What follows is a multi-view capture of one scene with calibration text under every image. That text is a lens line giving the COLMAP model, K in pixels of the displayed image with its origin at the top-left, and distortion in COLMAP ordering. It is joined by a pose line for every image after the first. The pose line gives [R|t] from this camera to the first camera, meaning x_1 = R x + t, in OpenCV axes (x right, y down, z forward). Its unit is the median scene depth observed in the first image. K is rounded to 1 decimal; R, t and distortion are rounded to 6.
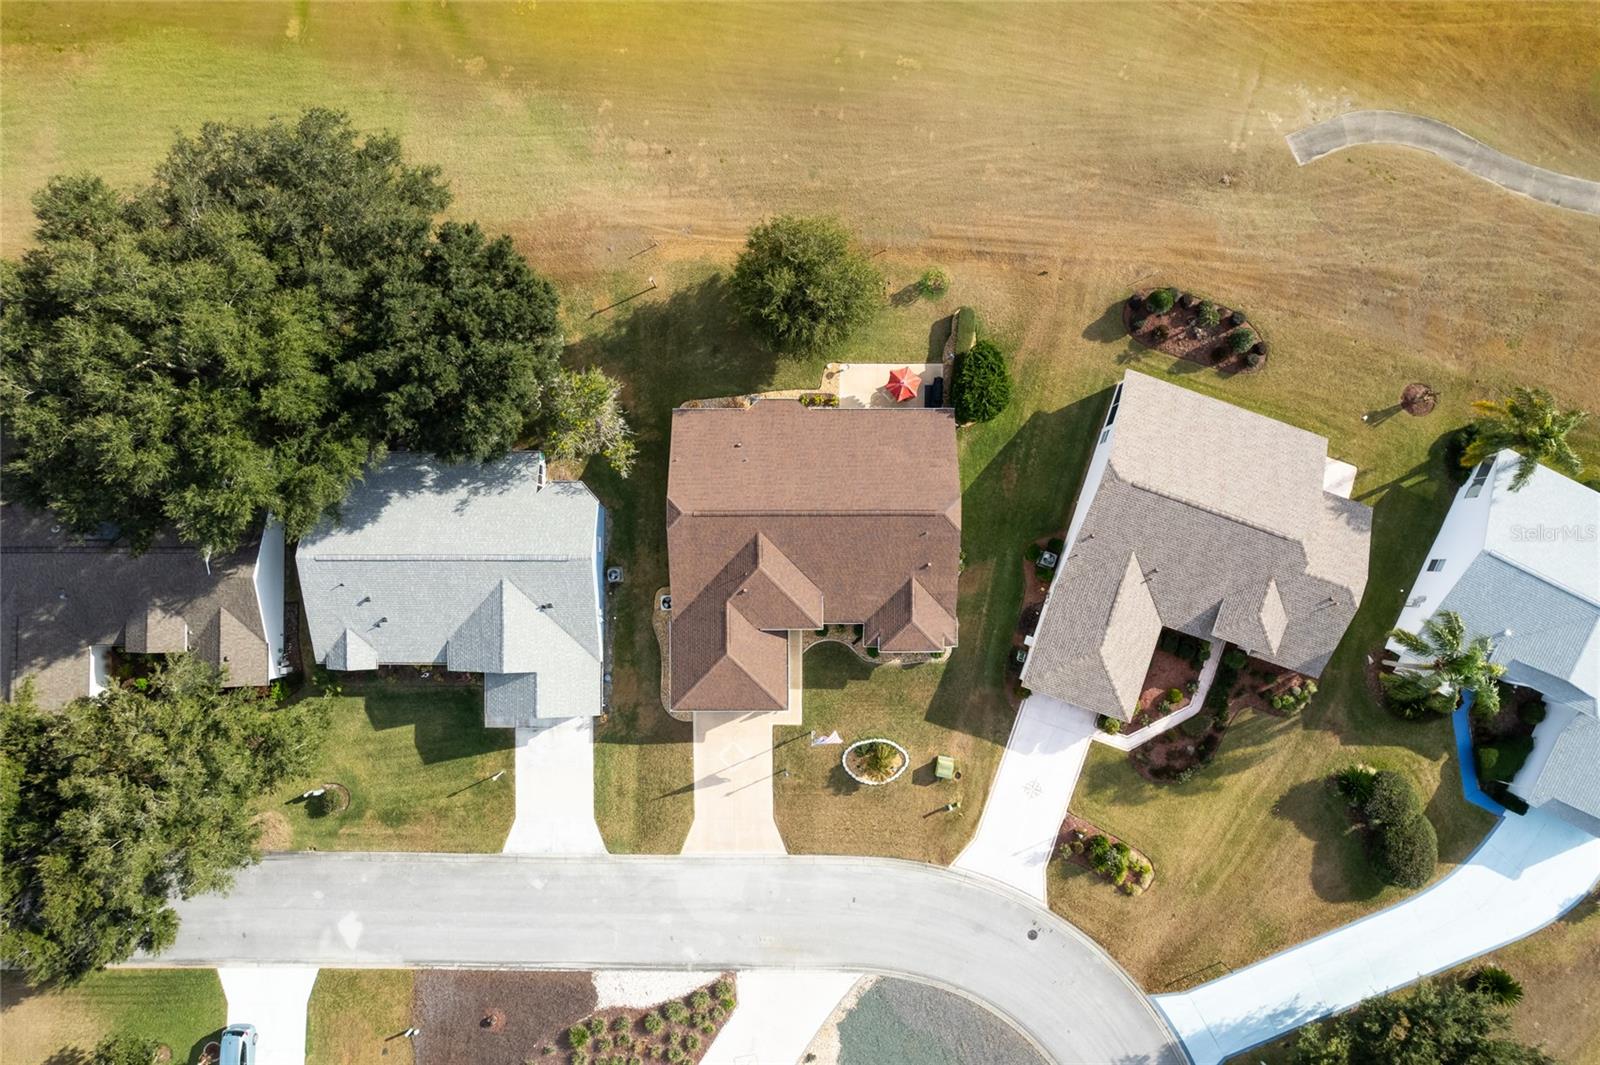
lens RADIAL K [[1024.7, 0, 807.3], [0, 1024.7, 535.3], [0, 0, 1]] dist [-0.074640, 0.069557]
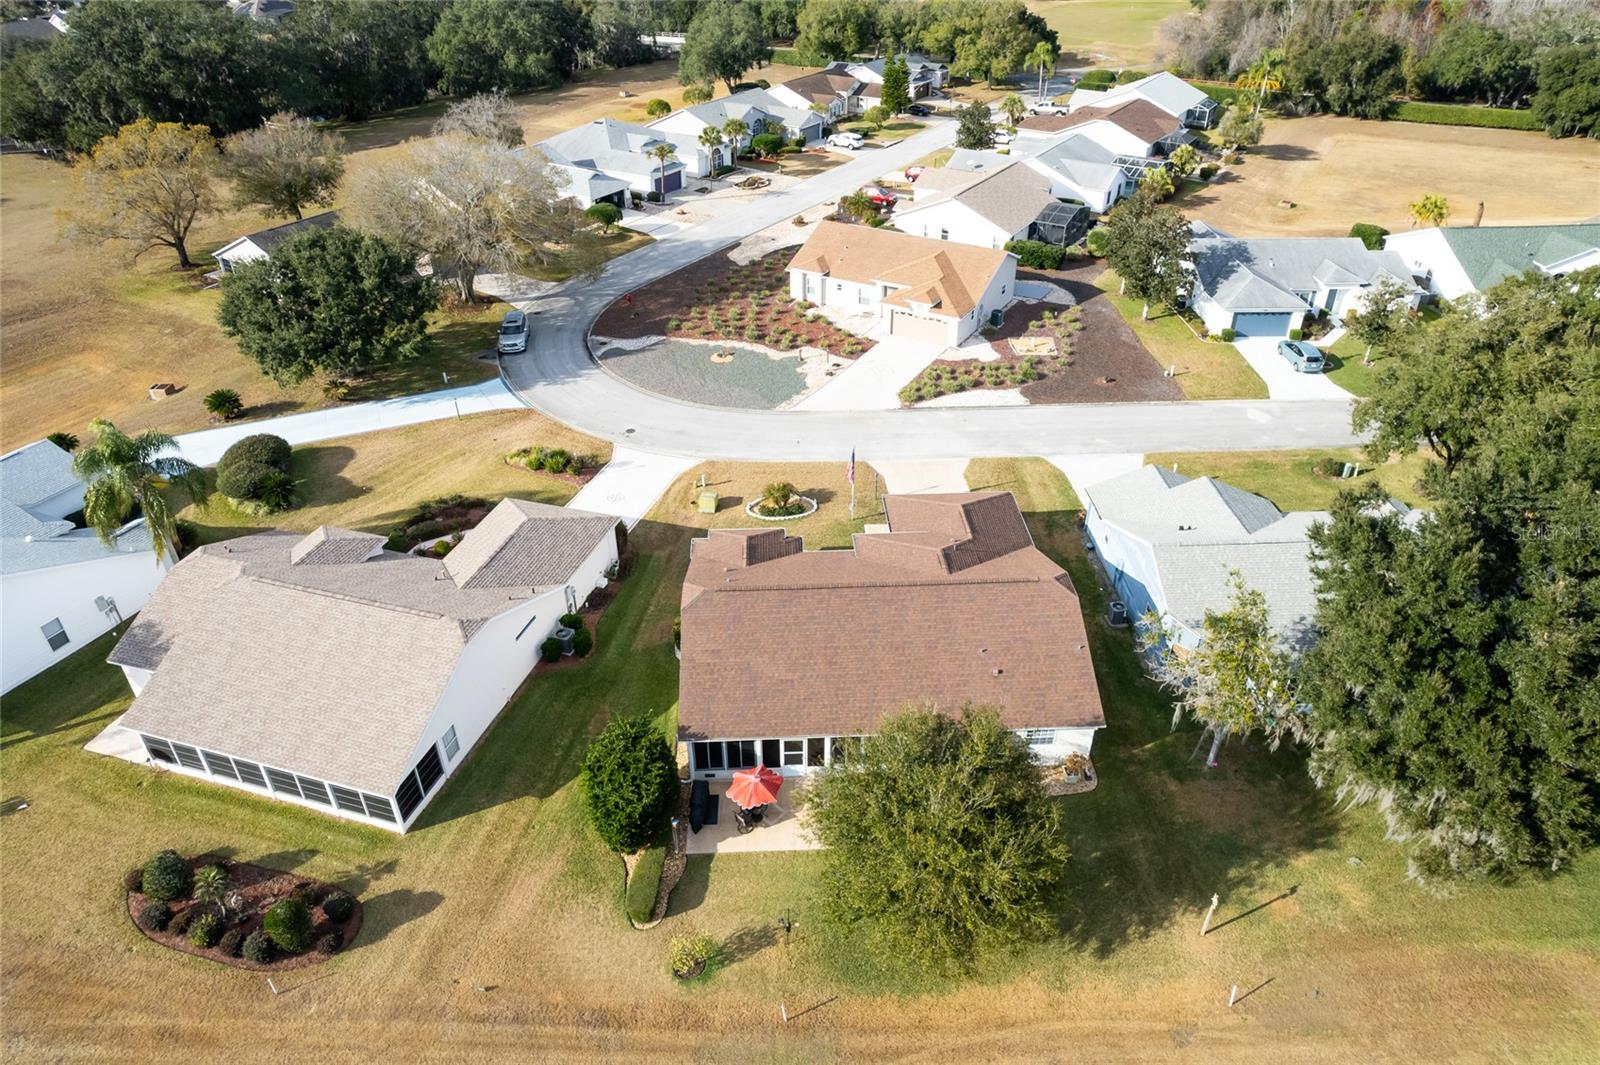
lens RADIAL K [[1024.7, 0, 798.9], [0, 1024.7, 525.9], [0, 0, 1]] dist [-0.074640, 0.069557]
pose [[-0.999106, 0.031748, -0.027902, 0.078334], [-0.040296, -0.516308, 0.855454, -0.590276], [0.012753, 0.855814, 0.517126, 0.529296]]
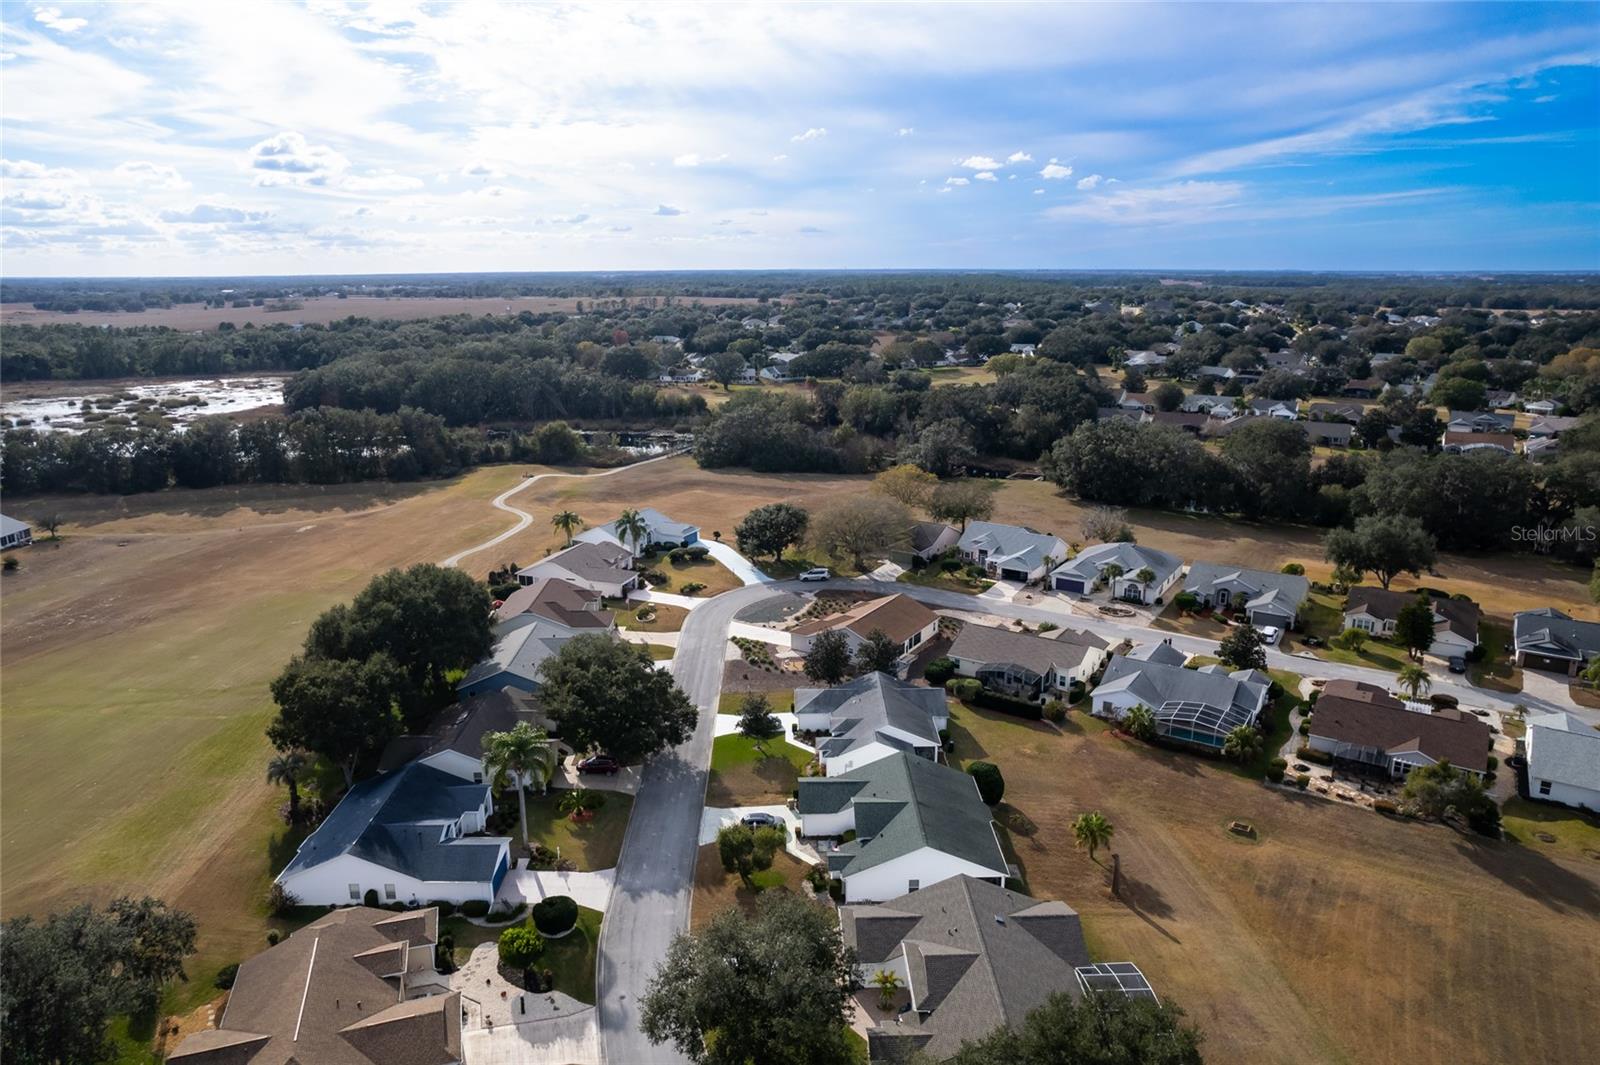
lens RADIAL K [[1024.7, 0, 795.4], [0, 1024.7, 522.4], [0, 0, 1]] dist [-0.074640, 0.069557]
pose [[-0.014463, -0.231100, 0.972822, -2.312168], [0.999475, 0.024883, 0.020771, 0.531145], [-0.029007, 0.972612, 0.230619, 0.189503]]
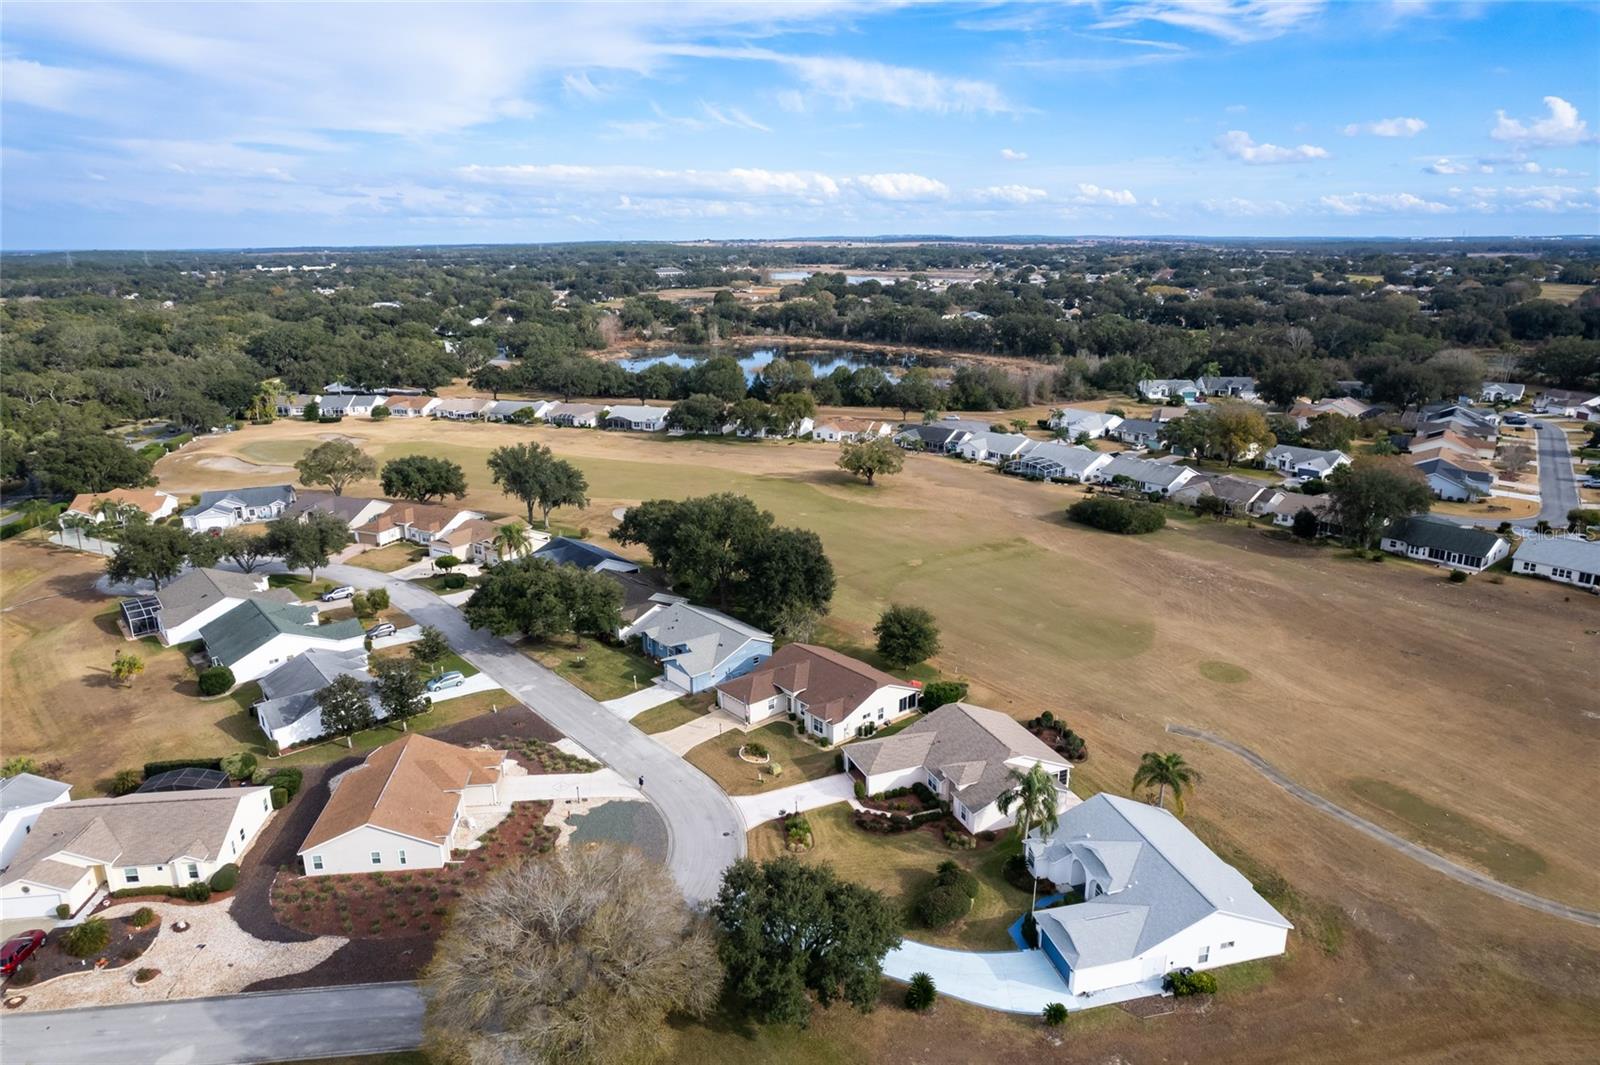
lens RADIAL K [[1024.7, 0, 803.4], [0, 1024.7, 529.4], [0, 0, 1]] dist [-0.074640, 0.069557]
pose [[0.644917, 0.210586, -0.734667, 1.328692], [-0.763598, 0.217334, -0.608016, 1.139432], [0.031628, 0.953110, 0.300966, 0.104665]]
